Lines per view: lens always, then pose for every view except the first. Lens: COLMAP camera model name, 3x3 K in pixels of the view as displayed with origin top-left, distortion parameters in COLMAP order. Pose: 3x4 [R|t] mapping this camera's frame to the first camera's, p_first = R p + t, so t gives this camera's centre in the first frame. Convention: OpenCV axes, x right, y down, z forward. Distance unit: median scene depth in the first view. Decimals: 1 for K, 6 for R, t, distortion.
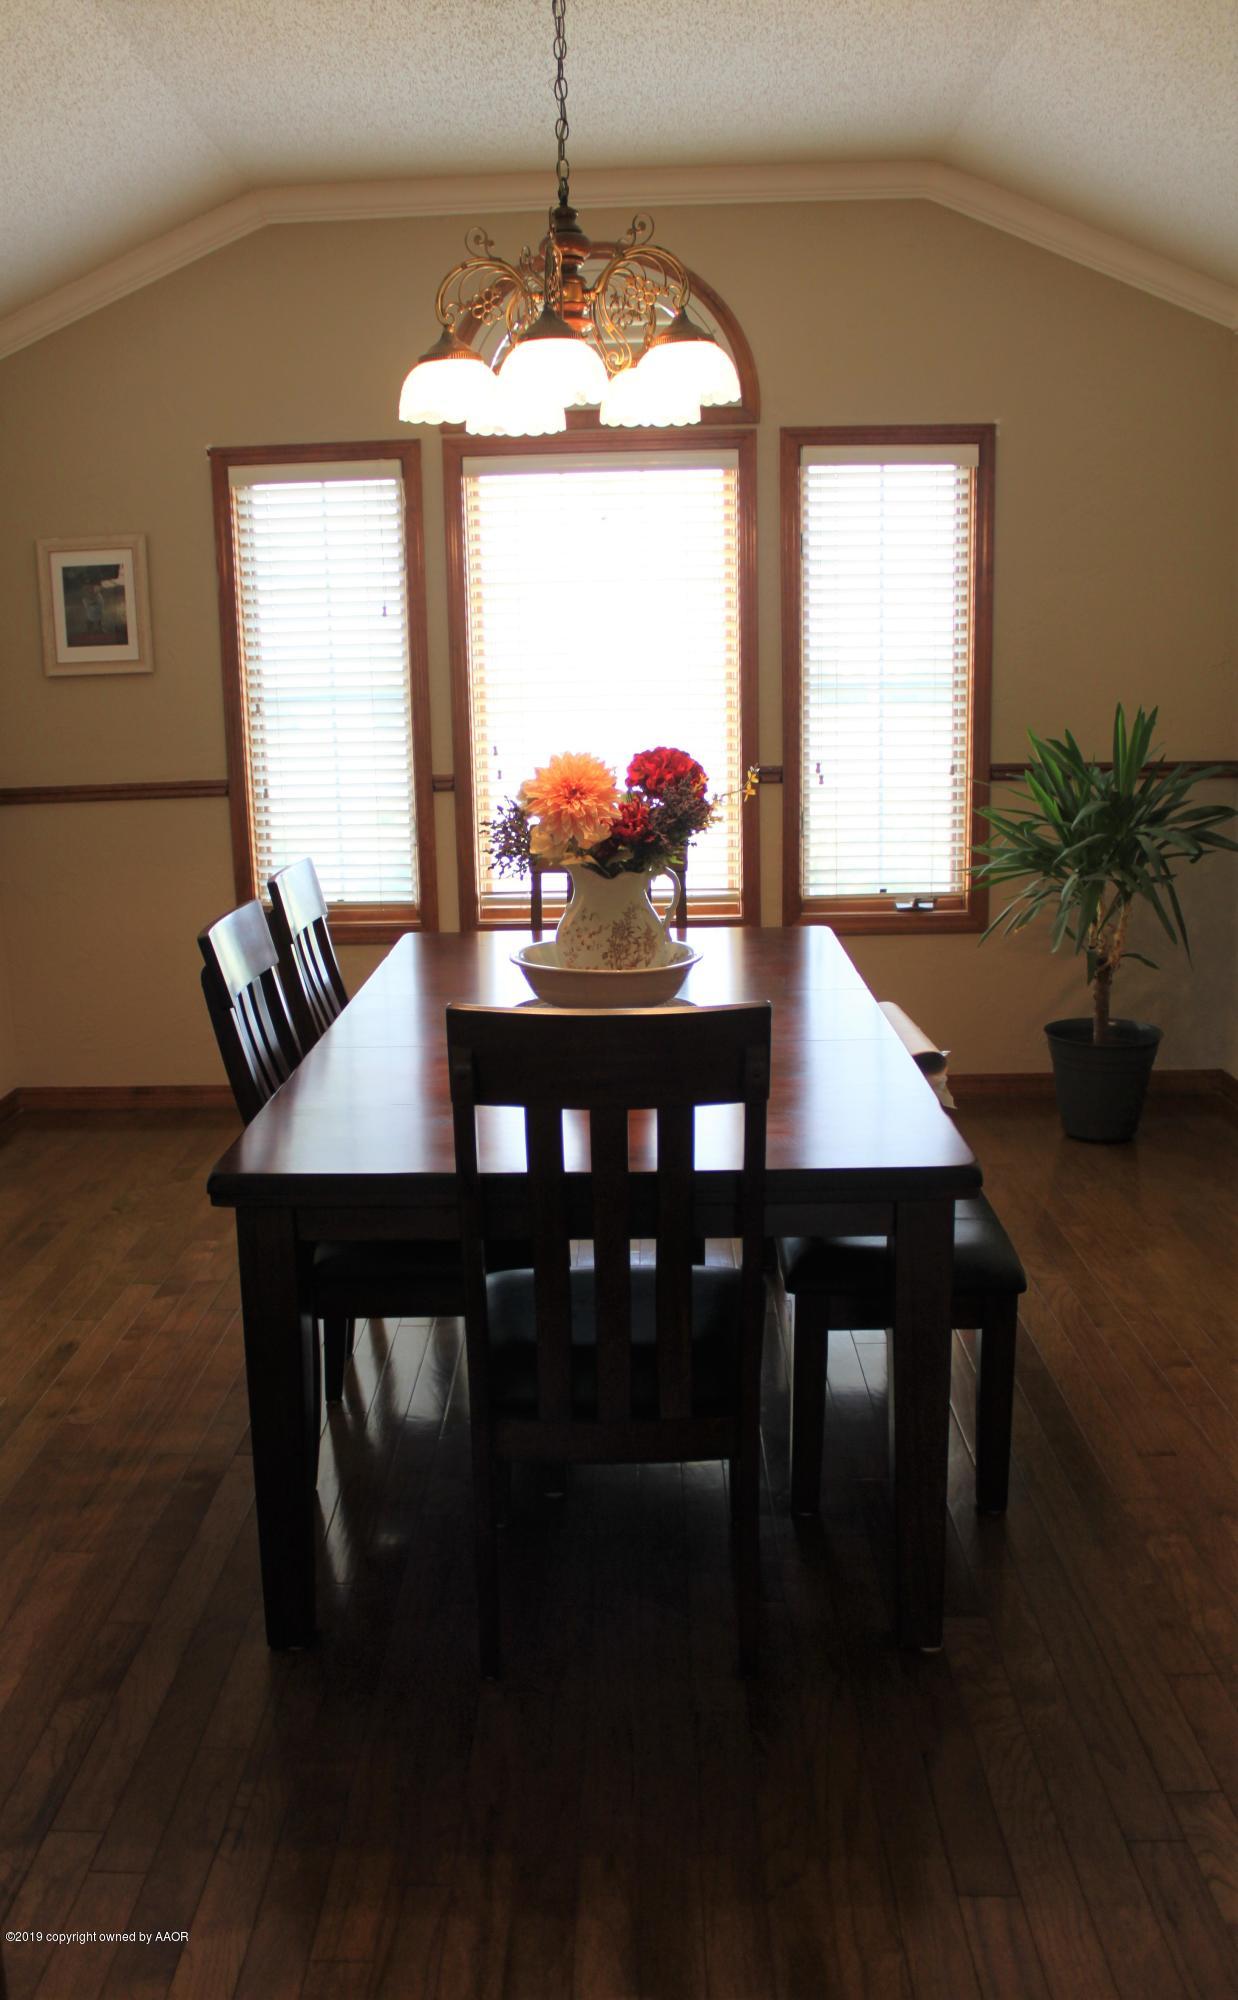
lens RADIAL K [[1647.3, 0, 619.0], [0, 1647.3, 1000.0], [0, 0, 1]] dist [-0.145614, 0.096345]
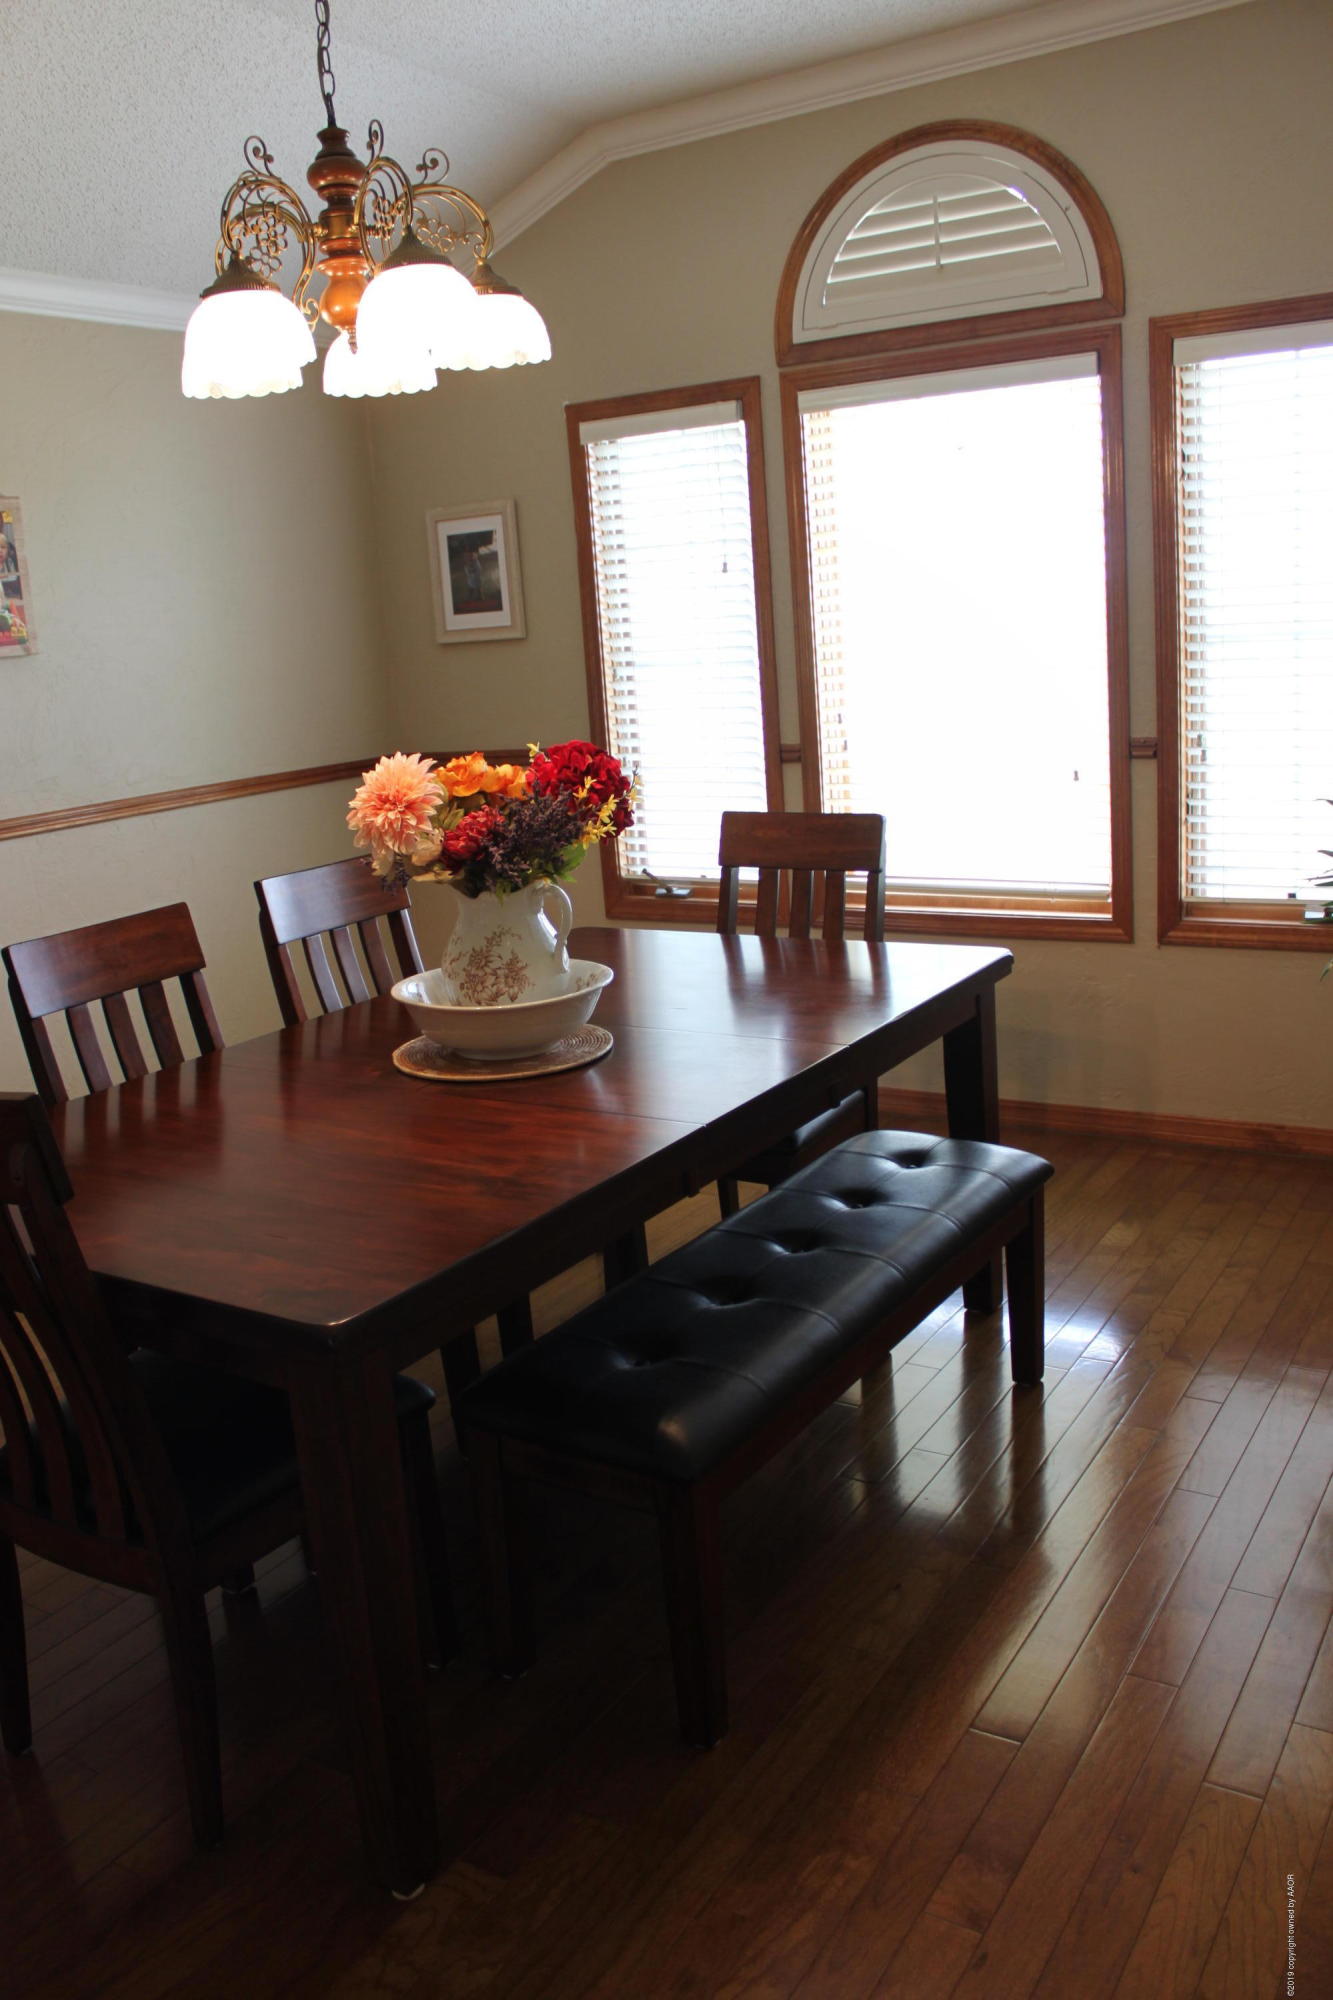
lens RADIAL K [[1665.0, 0, 666.5], [0, 1665.0, 1000.0], [0, 0, 1]] dist [-0.168038, 0.143689]
pose [[0.864165, 0.077228, -0.497247, 0.306496], [-0.057466, 0.996834, 0.054950, -0.043665], [0.499916, -0.018911, 0.865867, 0.173158]]
